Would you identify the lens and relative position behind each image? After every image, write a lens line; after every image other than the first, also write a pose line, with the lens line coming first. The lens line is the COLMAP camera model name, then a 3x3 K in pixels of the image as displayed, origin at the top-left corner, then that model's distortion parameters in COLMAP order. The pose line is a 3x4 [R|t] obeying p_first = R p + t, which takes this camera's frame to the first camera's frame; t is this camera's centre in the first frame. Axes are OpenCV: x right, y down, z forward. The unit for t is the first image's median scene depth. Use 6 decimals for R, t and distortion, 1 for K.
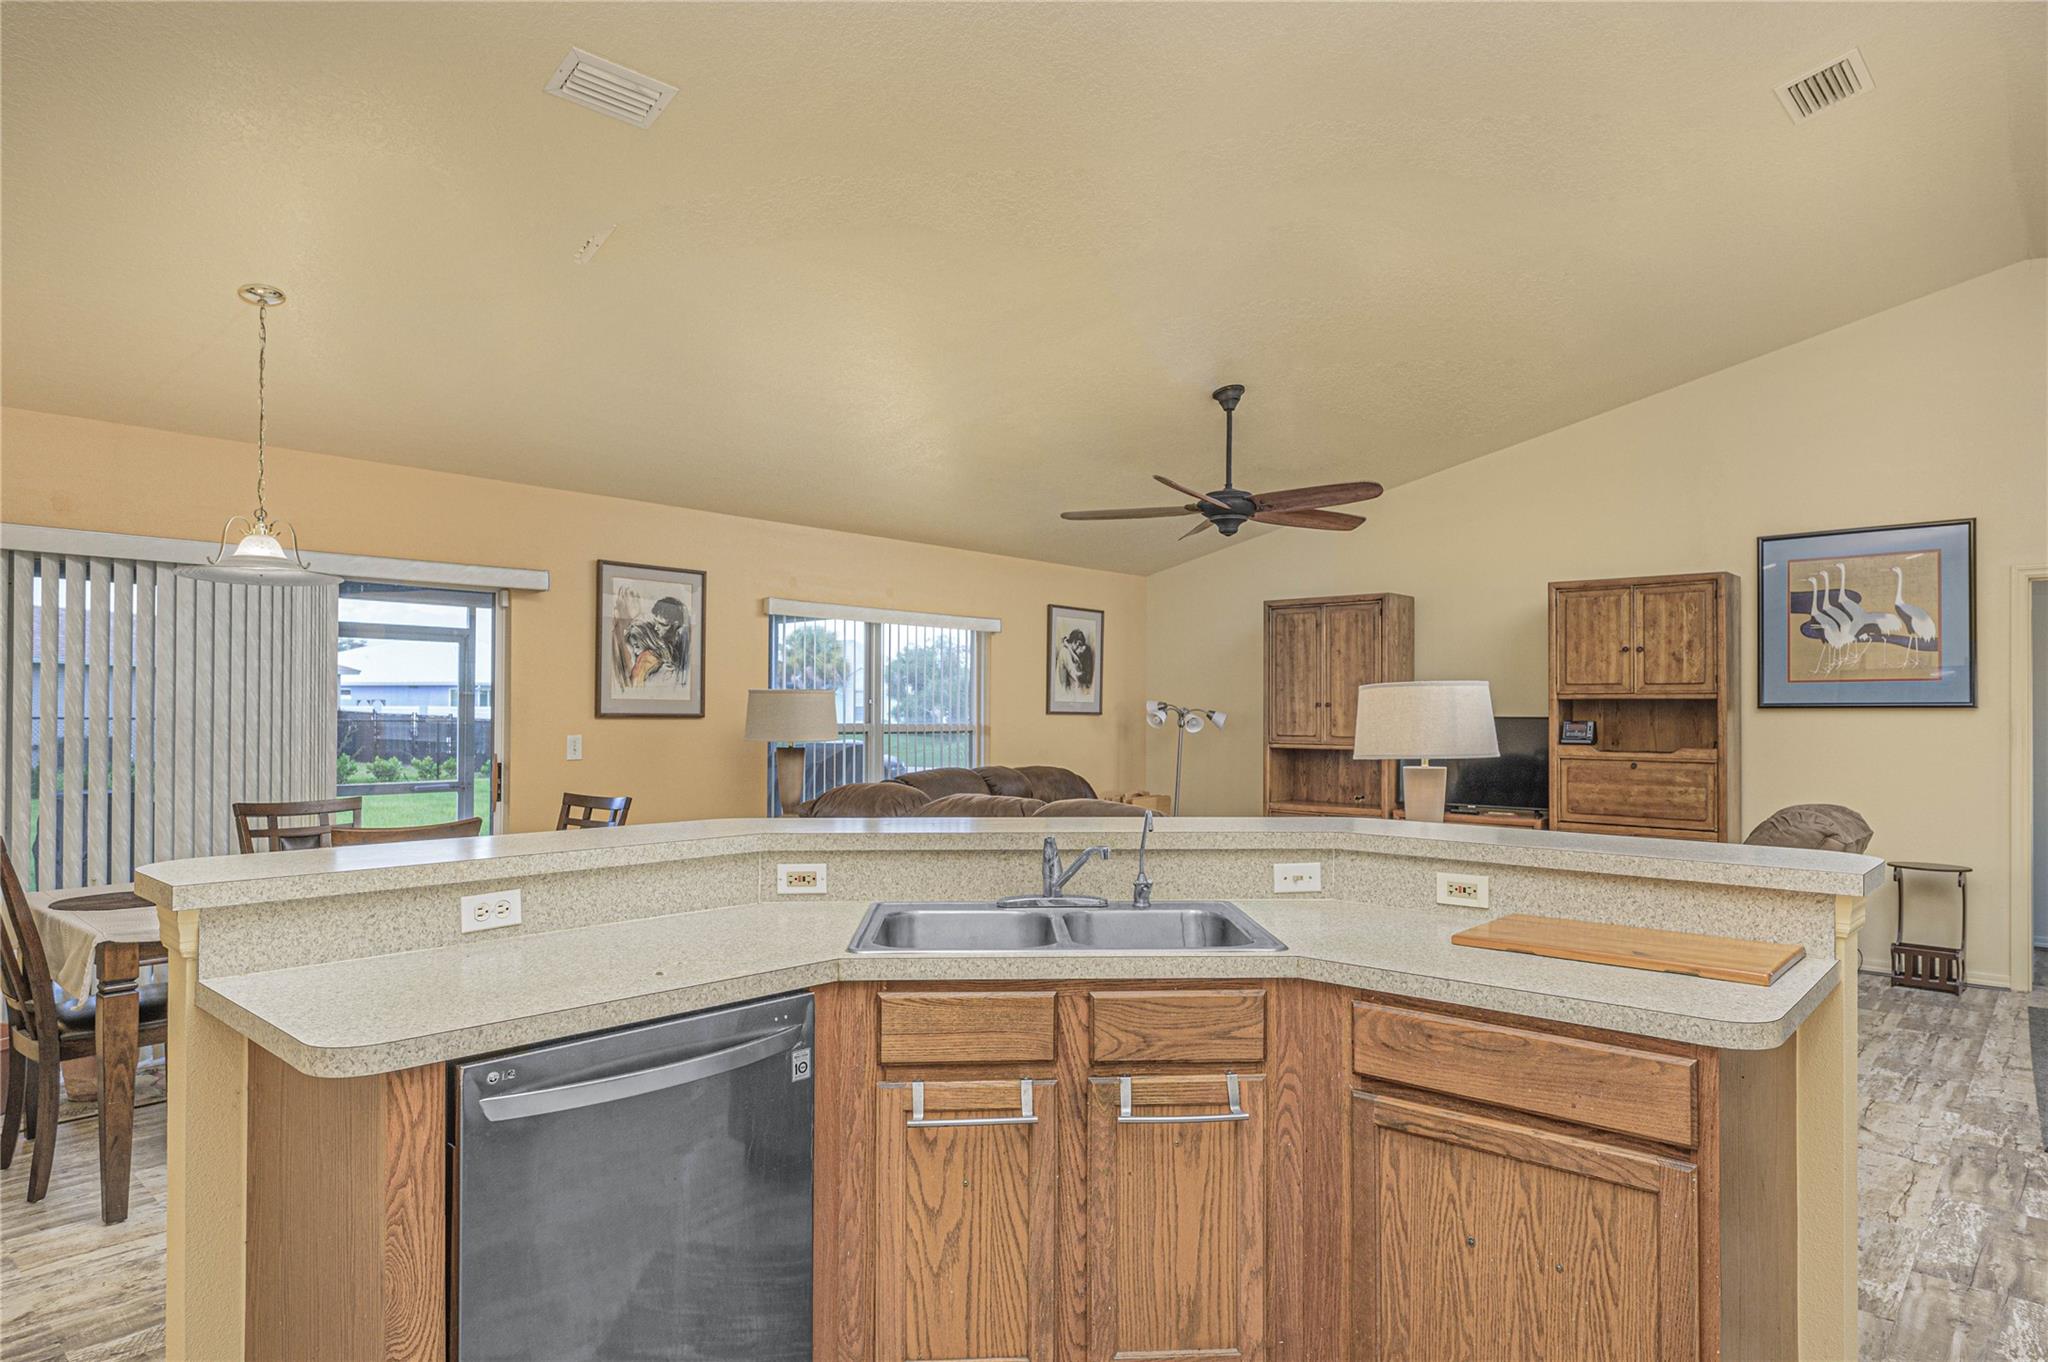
lens RADIAL K [[1160.6, 0, 1022.4], [0, 1160.6, 698.7], [0, 0, 1]] dist [-0.000243, 0.000314]
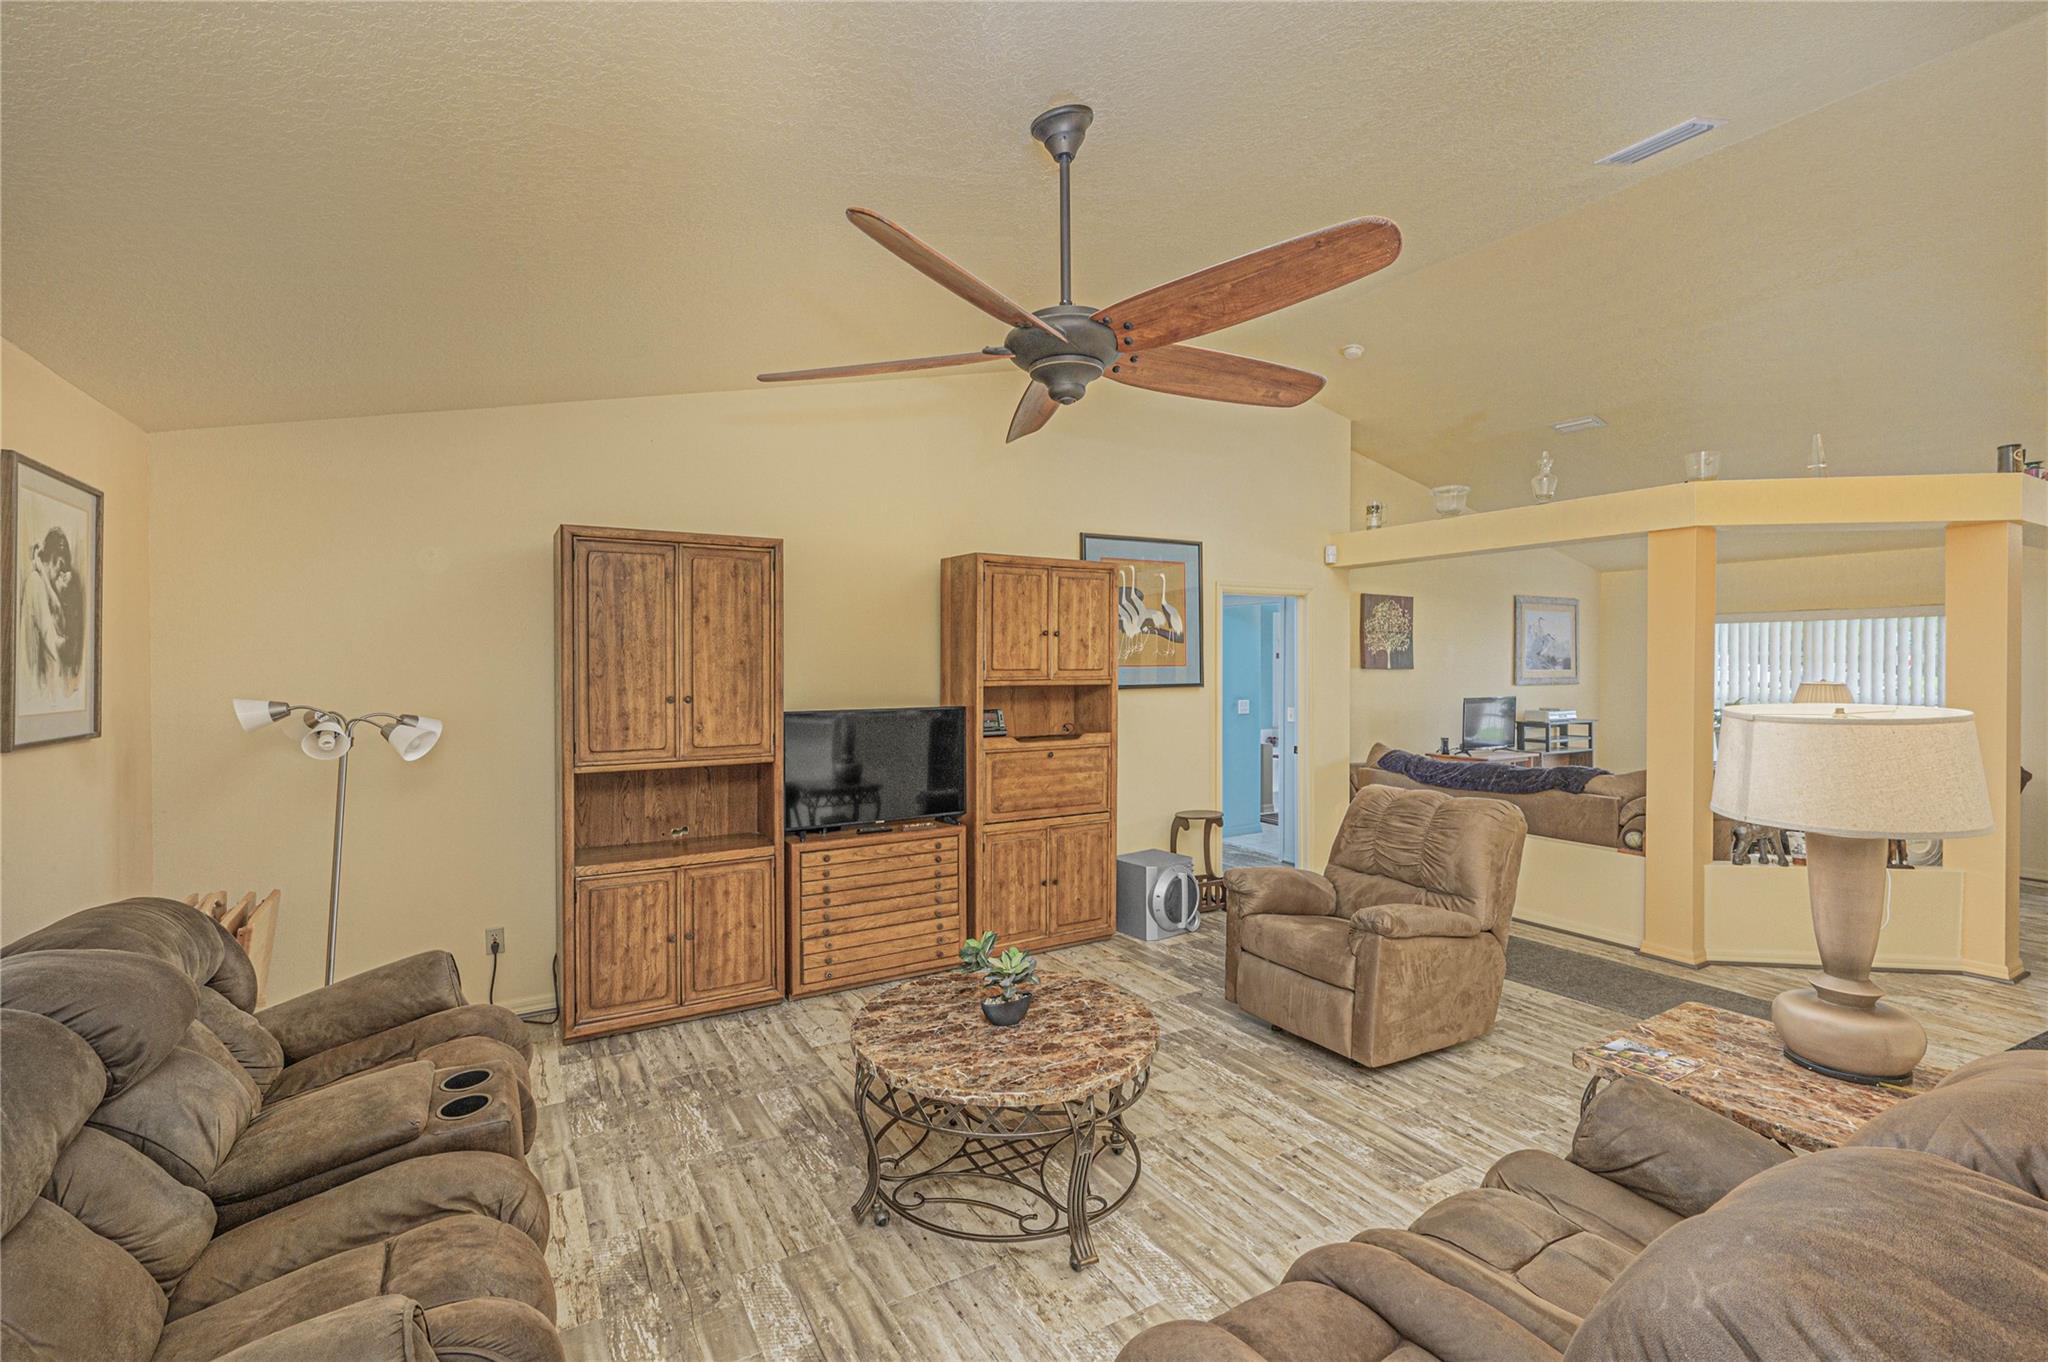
lens RADIAL K [[928.1, 0, 1026.0], [0, 928.1, 666.1], [0, 0, 1]] dist [-0.000061, 0.000084]
pose [[0.294040, -0.010398, 0.955737, -0.209912], [-0.005981, 0.999901, 0.012719, -0.025054], [-0.955774, -0.009456, 0.293948, 0.786192]]
